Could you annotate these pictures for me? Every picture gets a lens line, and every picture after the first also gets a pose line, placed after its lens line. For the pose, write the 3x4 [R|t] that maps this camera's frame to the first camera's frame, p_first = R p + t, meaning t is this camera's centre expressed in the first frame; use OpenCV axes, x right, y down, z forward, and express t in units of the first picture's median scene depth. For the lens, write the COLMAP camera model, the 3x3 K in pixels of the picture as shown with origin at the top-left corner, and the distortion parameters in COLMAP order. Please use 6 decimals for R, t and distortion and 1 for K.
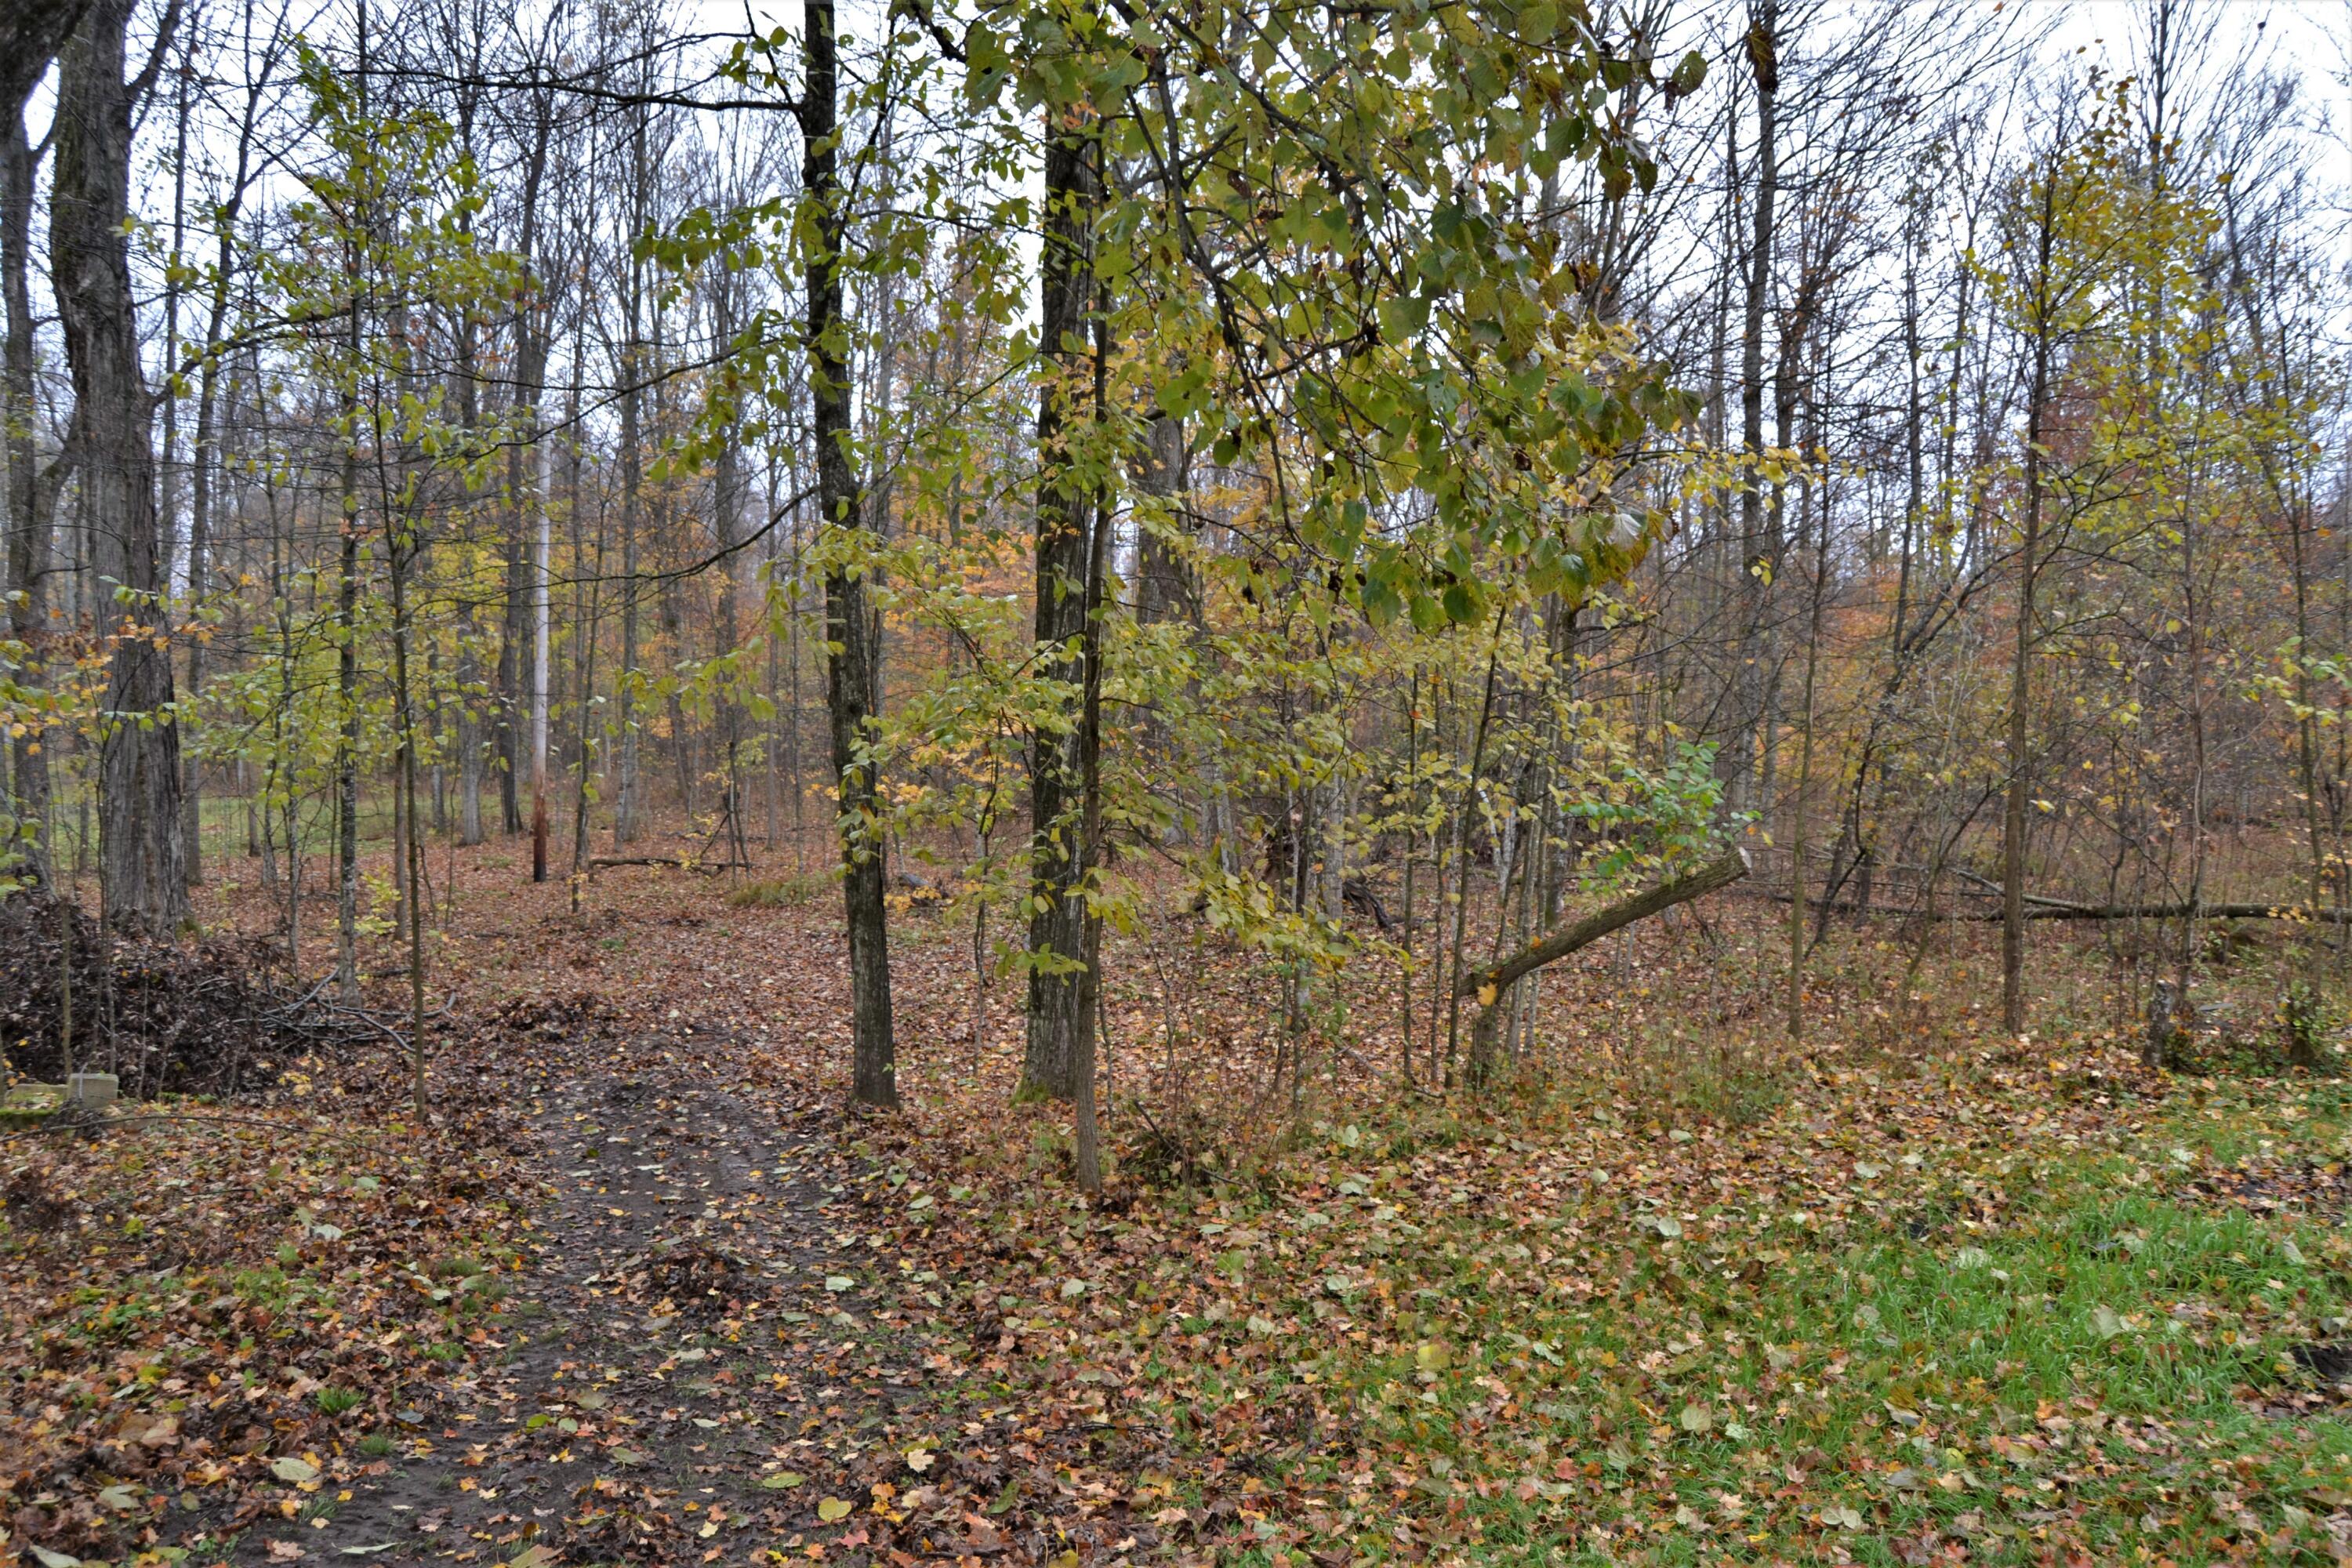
lens RADIAL K [[1861.4, 0, 1167.4], [0, 1861.4, 792.2], [0, 0, 1]] dist [-0.099471, 0.042492]
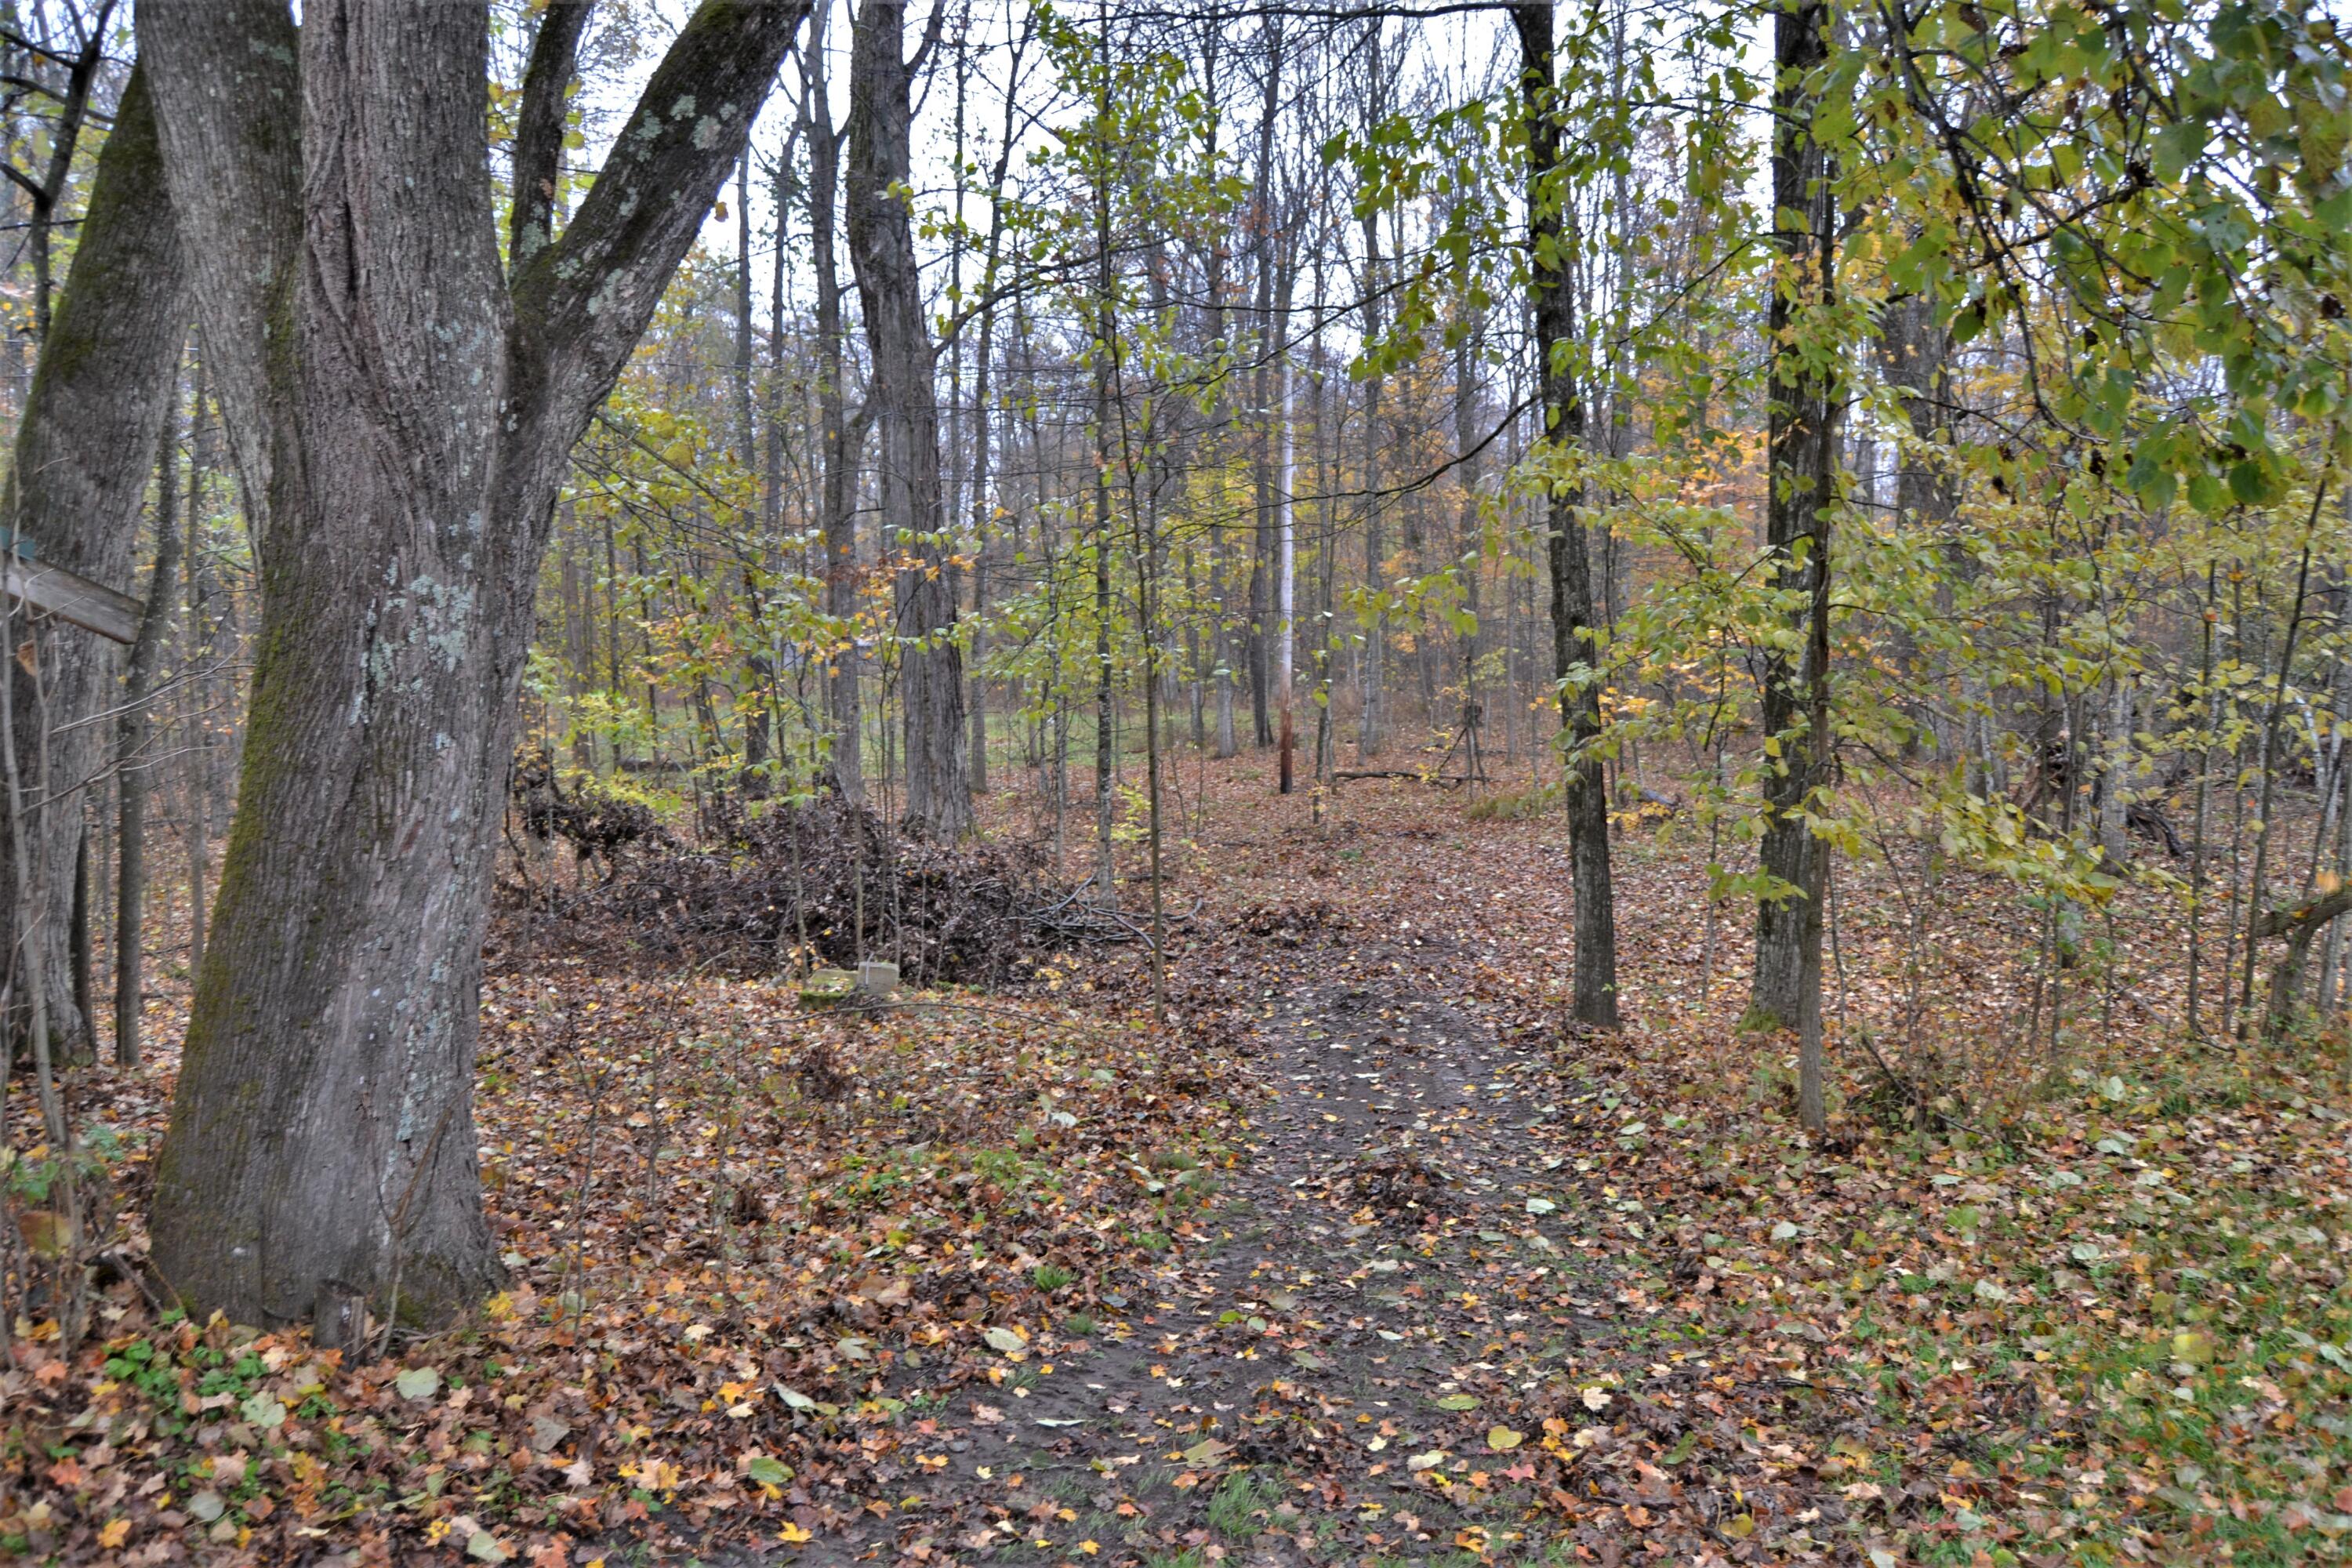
lens RADIAL K [[1861.4, 0, 1167.4], [0, 1861.4, 792.2], [0, 0, 1]] dist [-0.099471, 0.042492]
pose [[0.921739, 0.012593, -0.387605, 0.017890], [0.005439, 0.998955, 0.045391, -0.000383], [0.387772, -0.043947, 0.920707, 0.023757]]
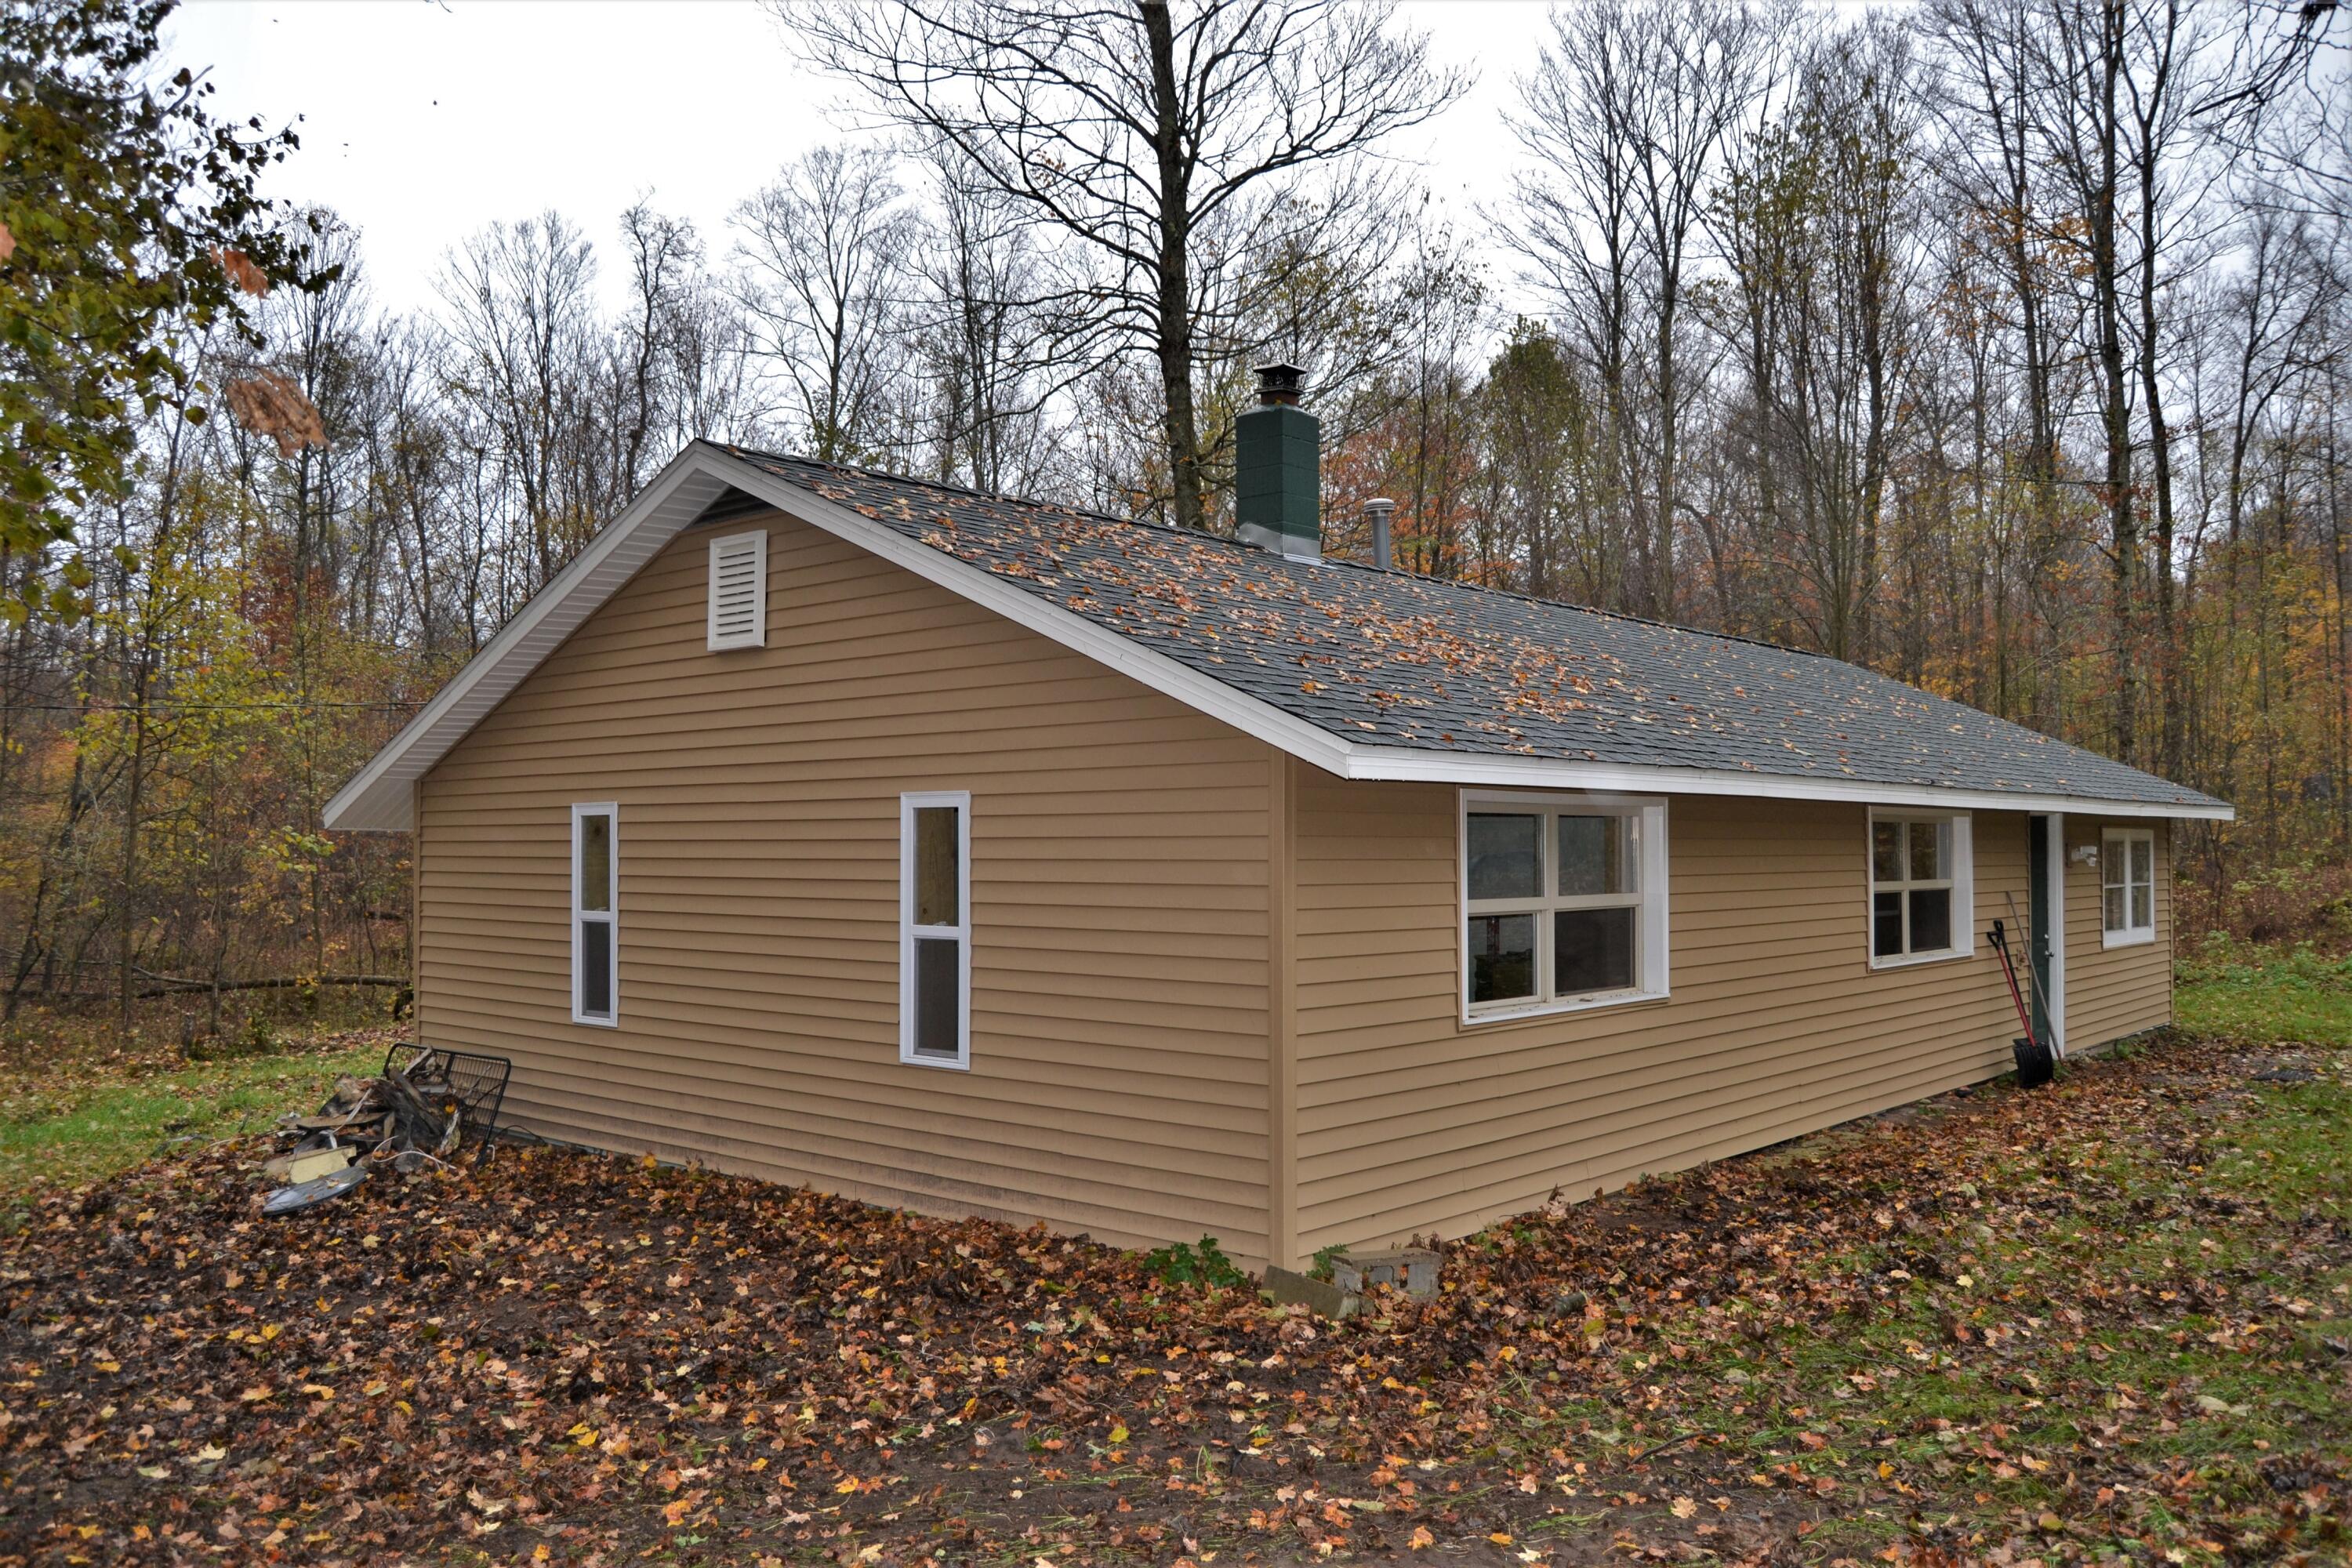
lens RADIAL K [[1861.4, 0, 1167.4], [0, 1861.4, 792.2], [0, 0, 1]] dist [-0.099471, 0.042492]
pose [[0.624452, 0.019581, 0.780818, -0.433140], [0.019201, 0.998999, -0.040409, -0.045287], [-0.780827, 0.040226, 0.623451, -1.438394]]
